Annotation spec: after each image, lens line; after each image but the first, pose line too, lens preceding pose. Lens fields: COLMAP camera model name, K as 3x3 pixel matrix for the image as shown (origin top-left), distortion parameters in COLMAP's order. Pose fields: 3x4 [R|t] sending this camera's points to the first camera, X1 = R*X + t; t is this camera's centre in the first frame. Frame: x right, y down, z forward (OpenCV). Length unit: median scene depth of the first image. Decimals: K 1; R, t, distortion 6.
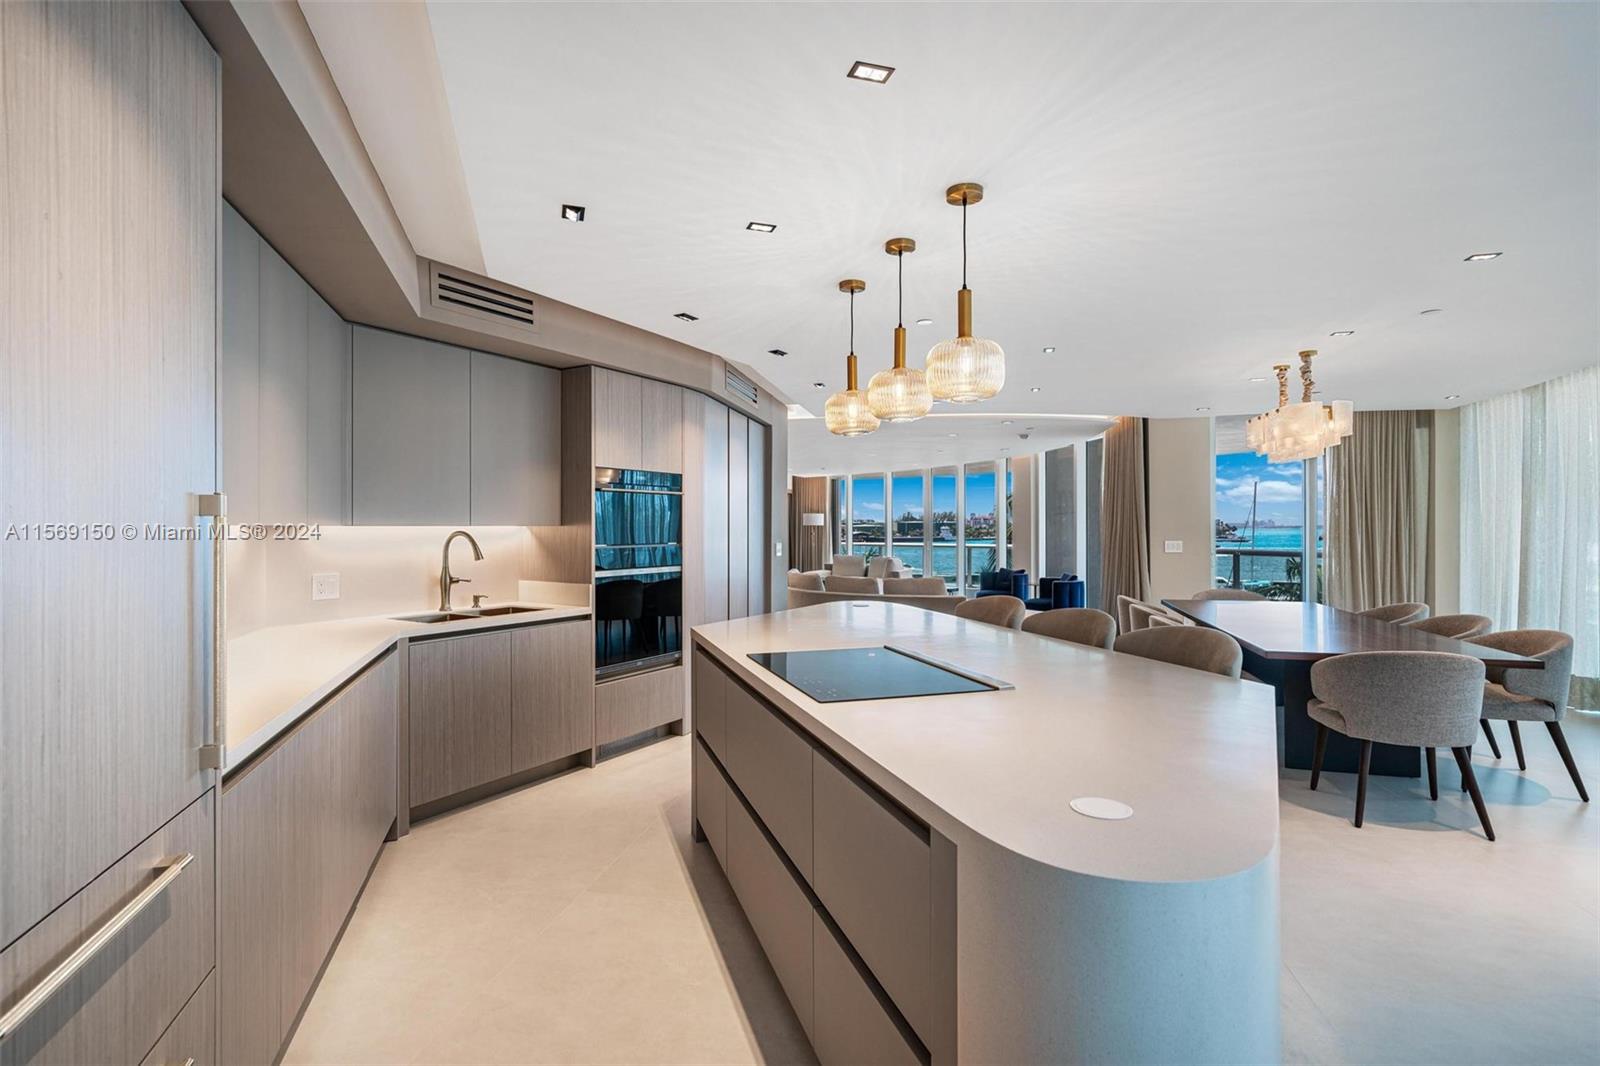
lens RADIAL K [[761.0, 0, 799.0], [0, 761.0, 511.2], [0, 0, 1]] dist [0.003009, -0.000254]
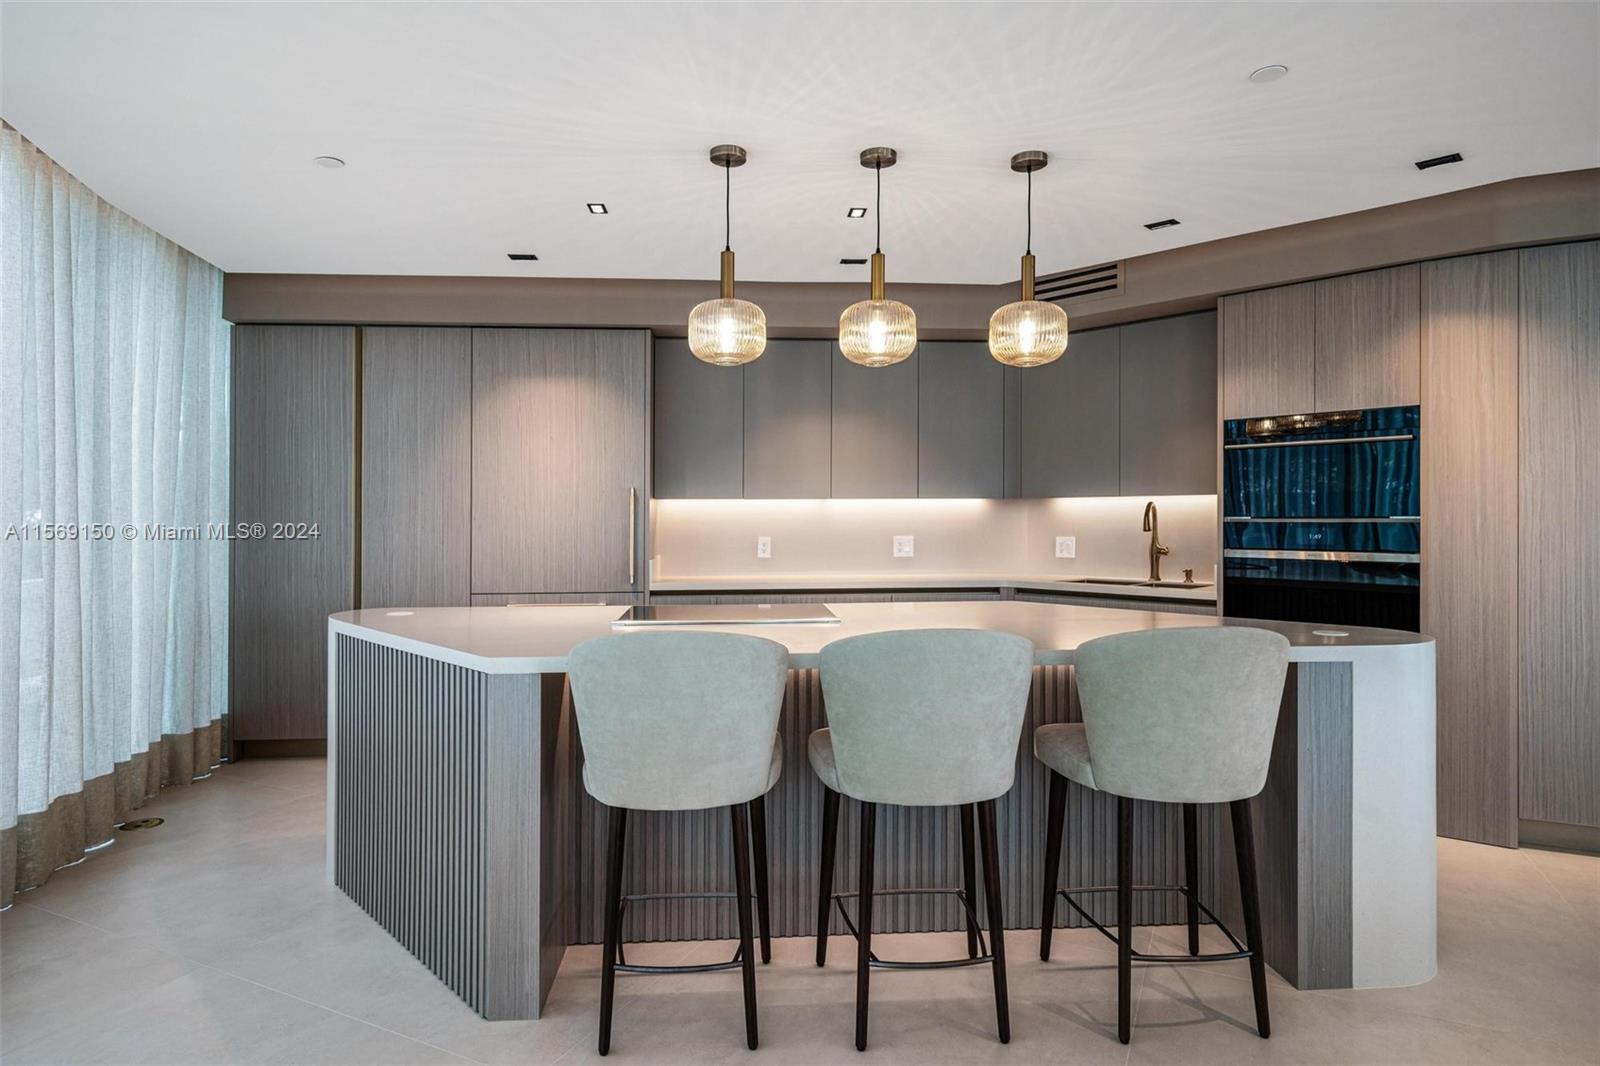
lens RADIAL K [[906.8, 0, 792.6], [0, 906.8, 491.8], [0, 0, 1]] dist [0.001586, 0.000000]
pose [[-0.249261, -0.026675, -0.968069, 0.797177], [0.022470, 0.999192, -0.033318, 0.040035], [0.968176, -0.030057, -0.248460, 0.806368]]
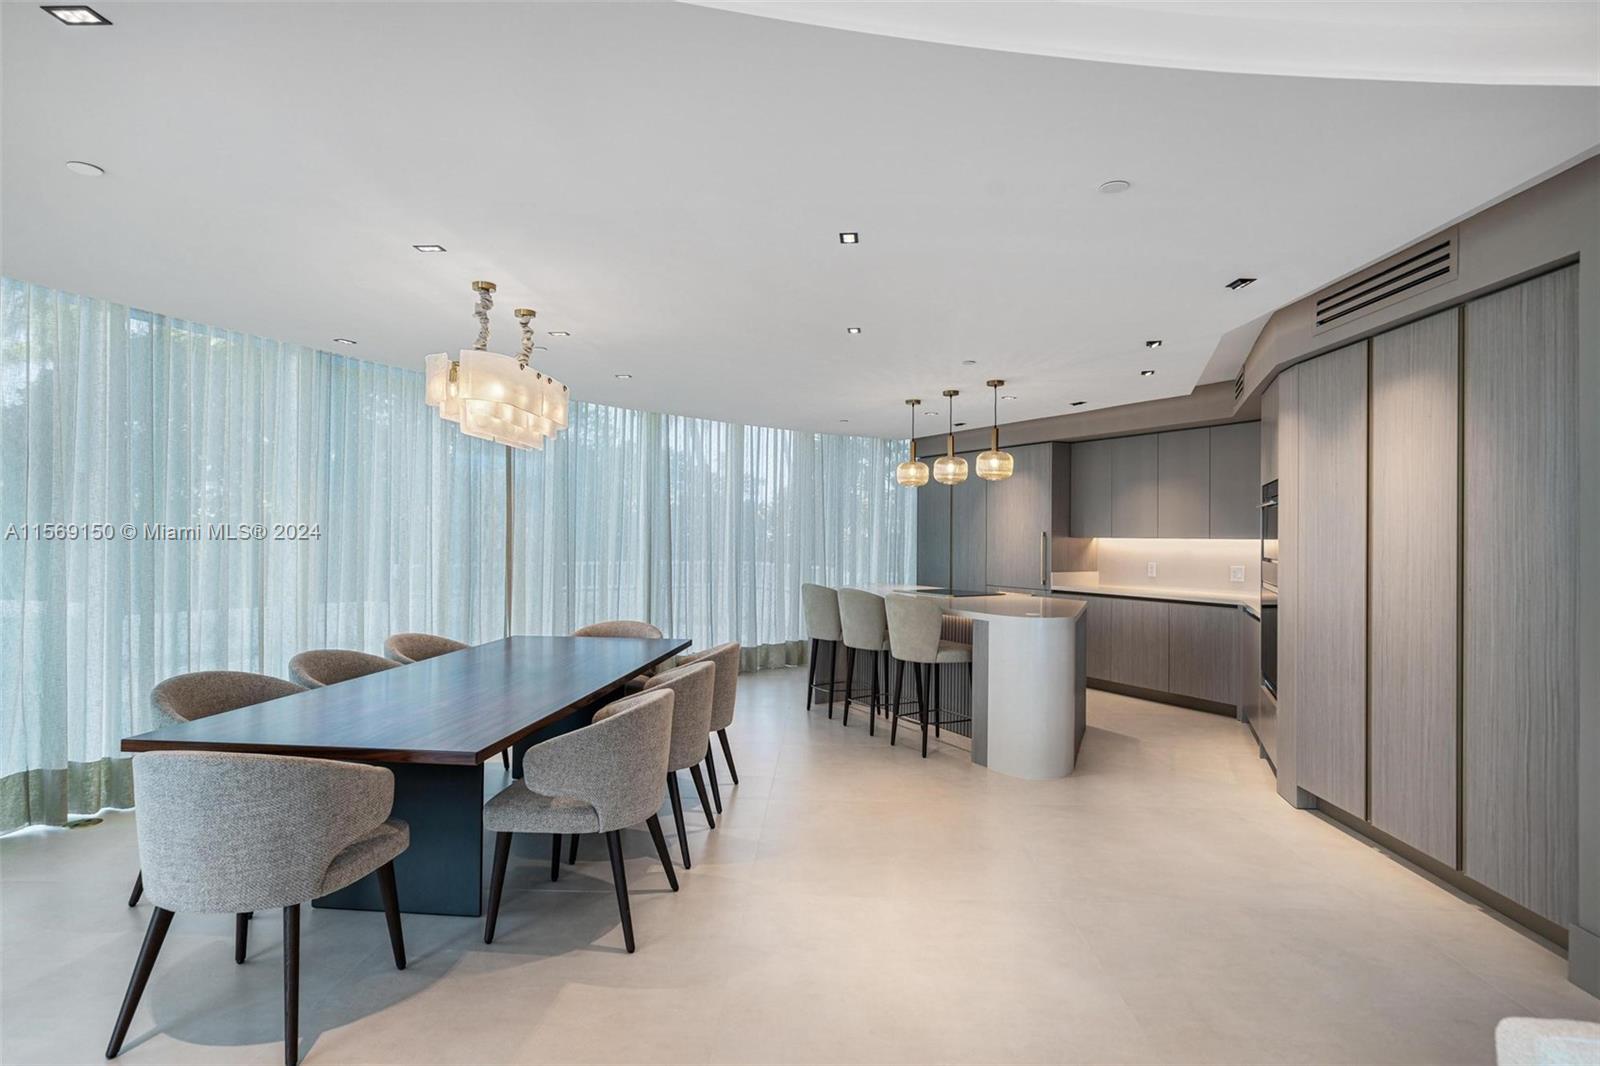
lens RADIAL K [[886.5, 0, 799.2], [0, 886.5, 509.2], [0, 0, 1]] dist [0.022264, 0.001660]
pose [[-0.986614, -0.008061, -0.162875, 0.616815], [-0.000284, 0.998861, -0.047715, 0.037237], [0.163074, -0.047030, -0.985492, 2.198411]]
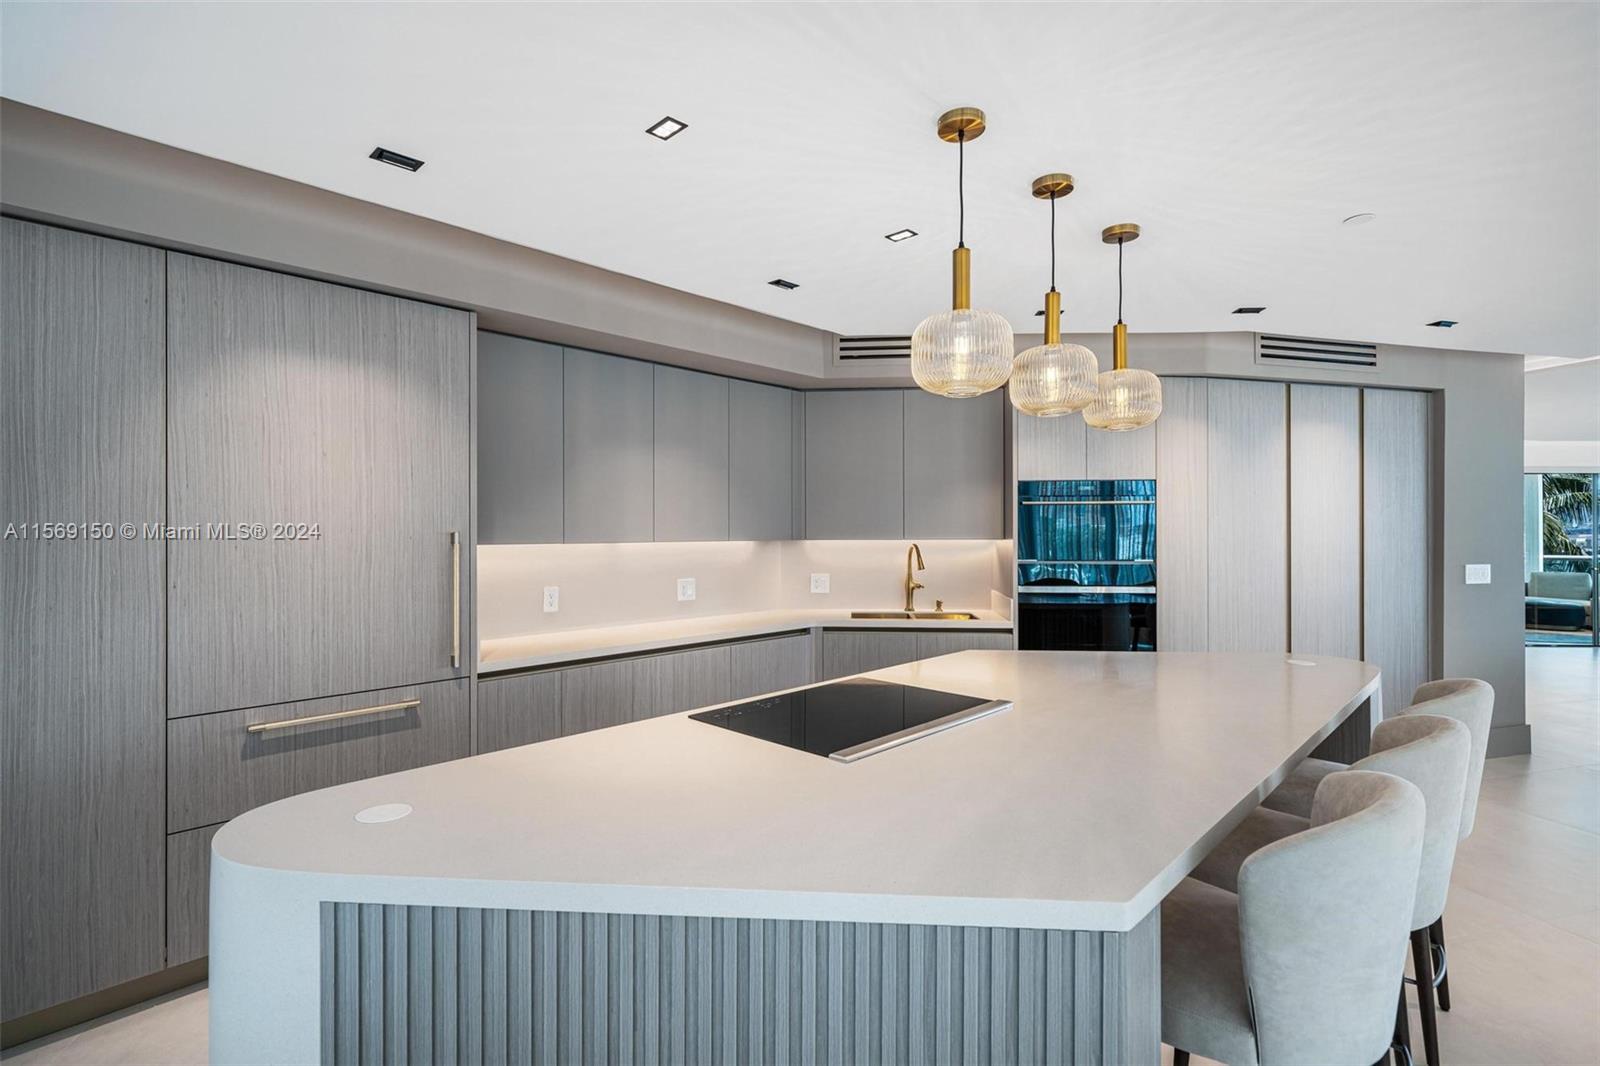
lens RADIAL K [[761.0, 0, 799.0], [0, 761.0, 511.2], [0, 0, 1]] dist [0.003009, -0.000254]
pose [[0.457011, -0.024754, -0.889117, 0.493280], [0.019462, 0.999652, -0.017828, -0.006917], [0.889248, -0.009156, 0.457333, 0.296829]]
